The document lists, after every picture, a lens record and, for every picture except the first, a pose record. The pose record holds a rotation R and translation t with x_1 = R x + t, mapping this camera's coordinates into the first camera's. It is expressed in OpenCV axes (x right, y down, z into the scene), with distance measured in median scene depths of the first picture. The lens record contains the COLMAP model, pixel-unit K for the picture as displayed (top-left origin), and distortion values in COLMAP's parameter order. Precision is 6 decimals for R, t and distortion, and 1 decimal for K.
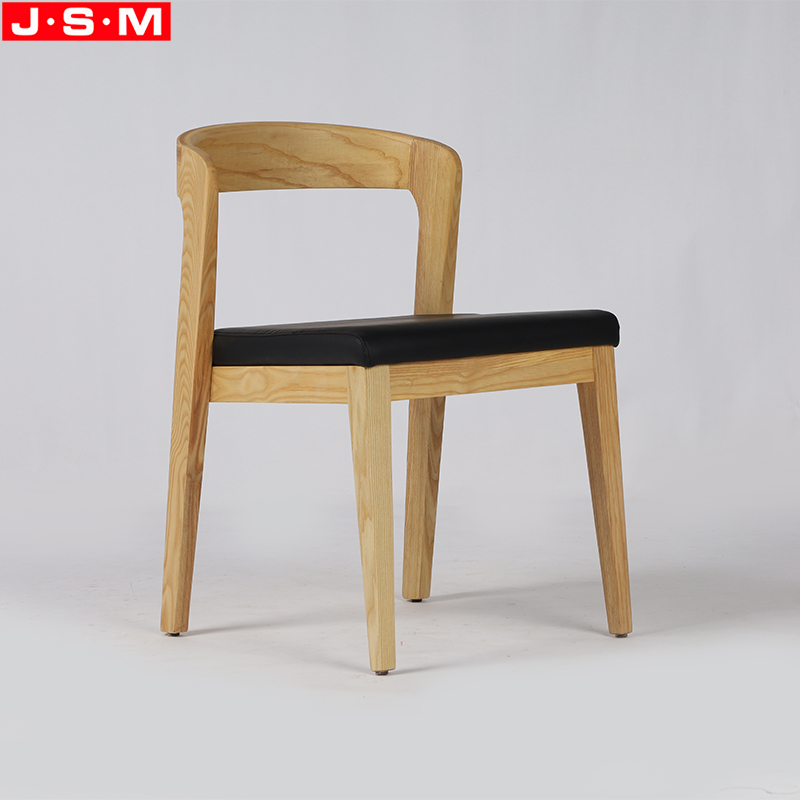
lens RADIAL K [[3133.5, 0, 403.4], [0, 3133.5, 401.9], [0, 0, 1]] dist [0.201219, 0.000000]
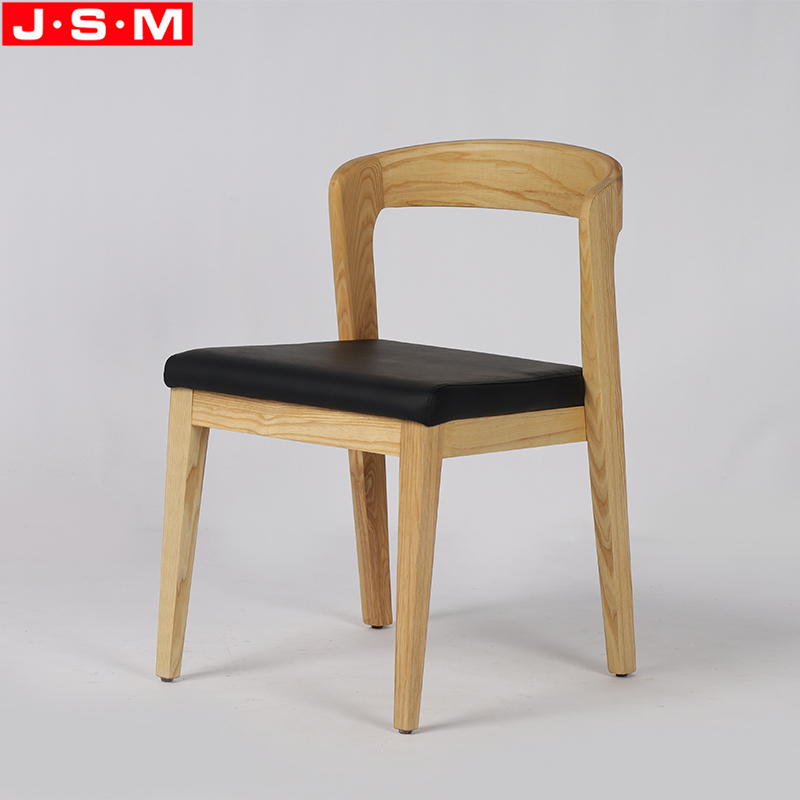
lens RADIAL K [[3857.8, 0, 401.7], [0, 3857.8, 401.5], [0, 0, 1]] dist [0.319576, 0.000000]
pose [[0.237753, 0.180512, -0.954405, 1.141566], [-0.117744, 0.980690, 0.156152, -0.199952], [0.964163, 0.075249, 0.254416, 0.694456]]
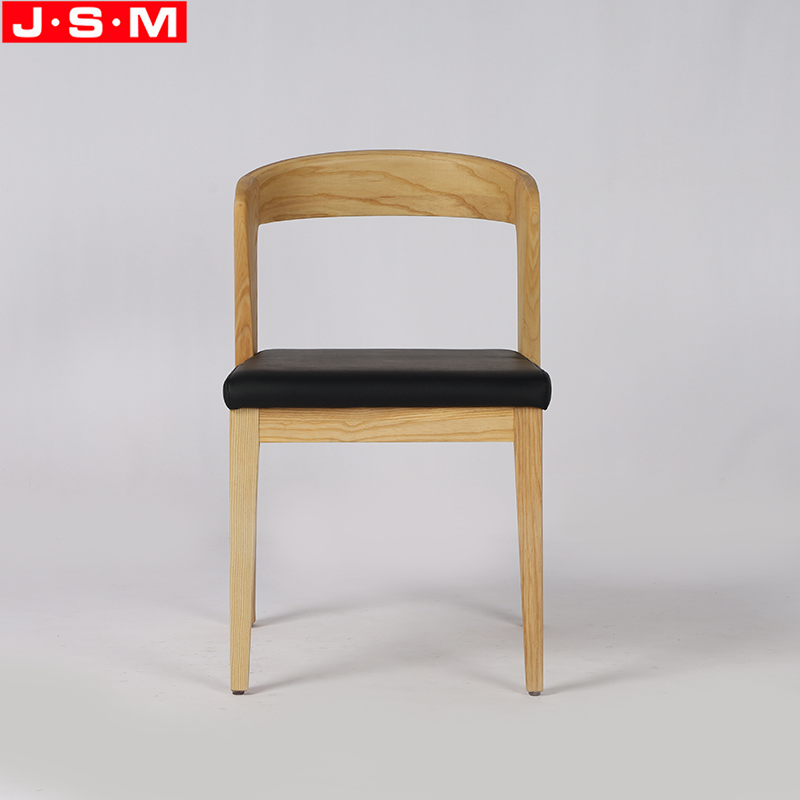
lens RADIAL K [[3857.8, 0, 395.2], [0, 3857.8, 397.7], [0, 0, 1]] dist [0.319576, 0.000000]
pose [[0.786702, 0.111049, -0.607263, 0.775518], [-0.073215, 0.993529, 0.086835, -0.124398], [0.612976, -0.023853, 0.789742, -0.009902]]
